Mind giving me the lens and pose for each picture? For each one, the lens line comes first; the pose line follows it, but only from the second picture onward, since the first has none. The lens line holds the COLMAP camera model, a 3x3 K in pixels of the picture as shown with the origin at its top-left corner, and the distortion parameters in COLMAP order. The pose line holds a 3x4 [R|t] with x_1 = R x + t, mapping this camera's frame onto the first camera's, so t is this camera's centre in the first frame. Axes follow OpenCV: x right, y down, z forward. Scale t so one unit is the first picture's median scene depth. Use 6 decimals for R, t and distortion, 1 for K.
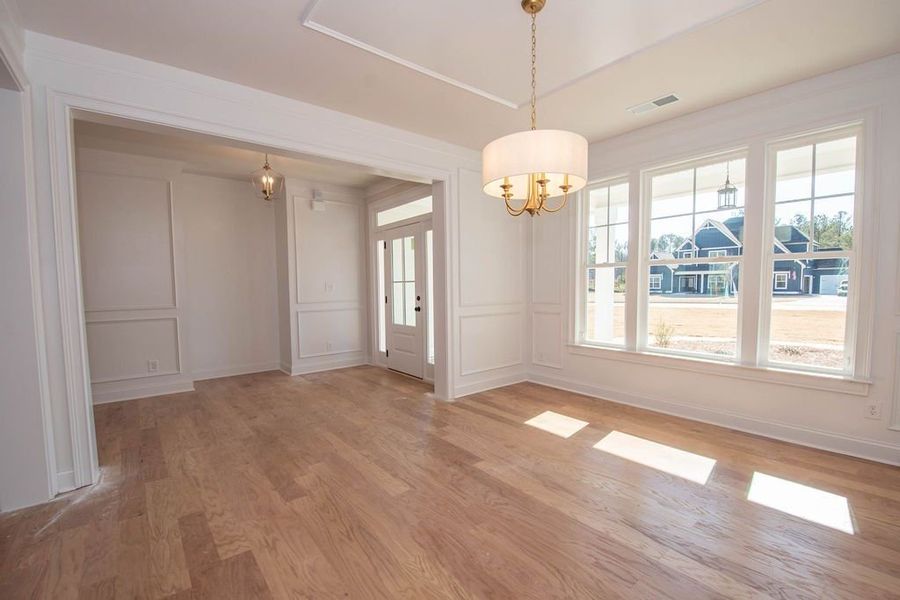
lens RADIAL K [[396.5, 0, 452.4], [0, 396.5, 310.0], [0, 0, 1]] dist [0.000835, -0.016311]
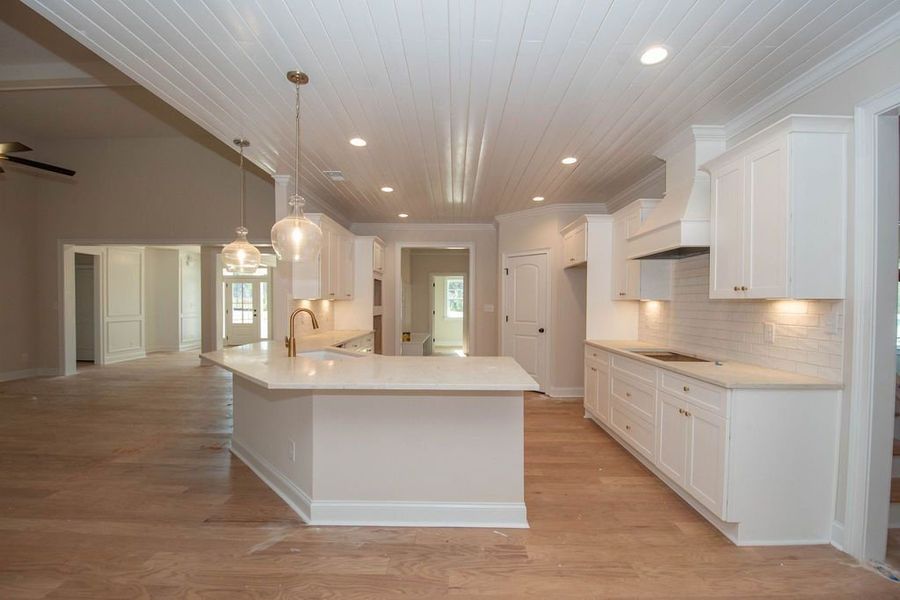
lens RADIAL K [[396.5, 0, 452.4], [0, 396.5, 310.0], [0, 0, 1]] dist [0.000835, -0.016311]
pose [[0.642720, -0.000406, 0.766101, -1.710878], [0.037263, 0.998833, -0.030733, 0.125044], [-0.765194, 0.048300, 0.641985, -2.109928]]
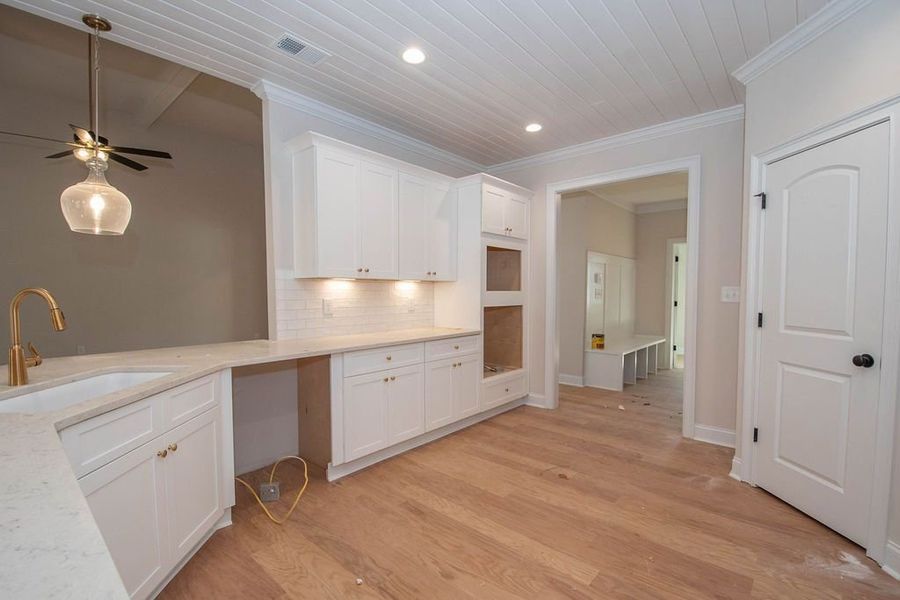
lens RADIAL K [[402.8, 0, 450.1], [0, 402.8, 311.1], [0, 0, 1]] dist [0.003161, -0.014917]
pose [[0.986831, 0.002740, 0.161728, -0.814193], [0.000037, 0.999853, -0.017165, 0.113942], [-0.161752, 0.016945, 0.986686, -1.757611]]
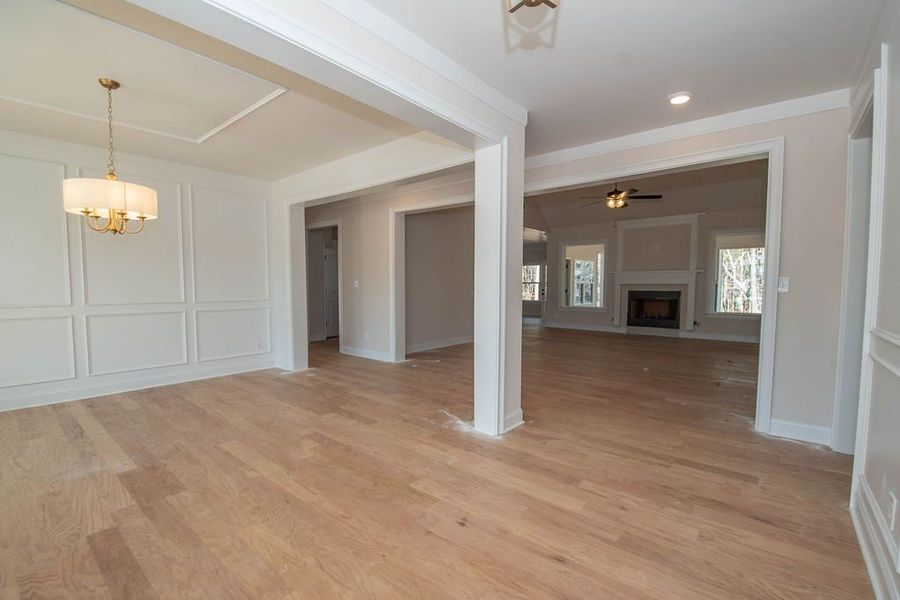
lens RADIAL K [[396.5, 0, 452.4], [0, 396.5, 310.0], [0, 0, 1]] dist [0.000835, -0.016311]
pose [[-0.979440, 0.021801, -0.200556, -0.429100], [-0.004150, 0.991756, 0.128075, -0.100770], [0.201695, 0.126274, -0.971275, 1.675498]]
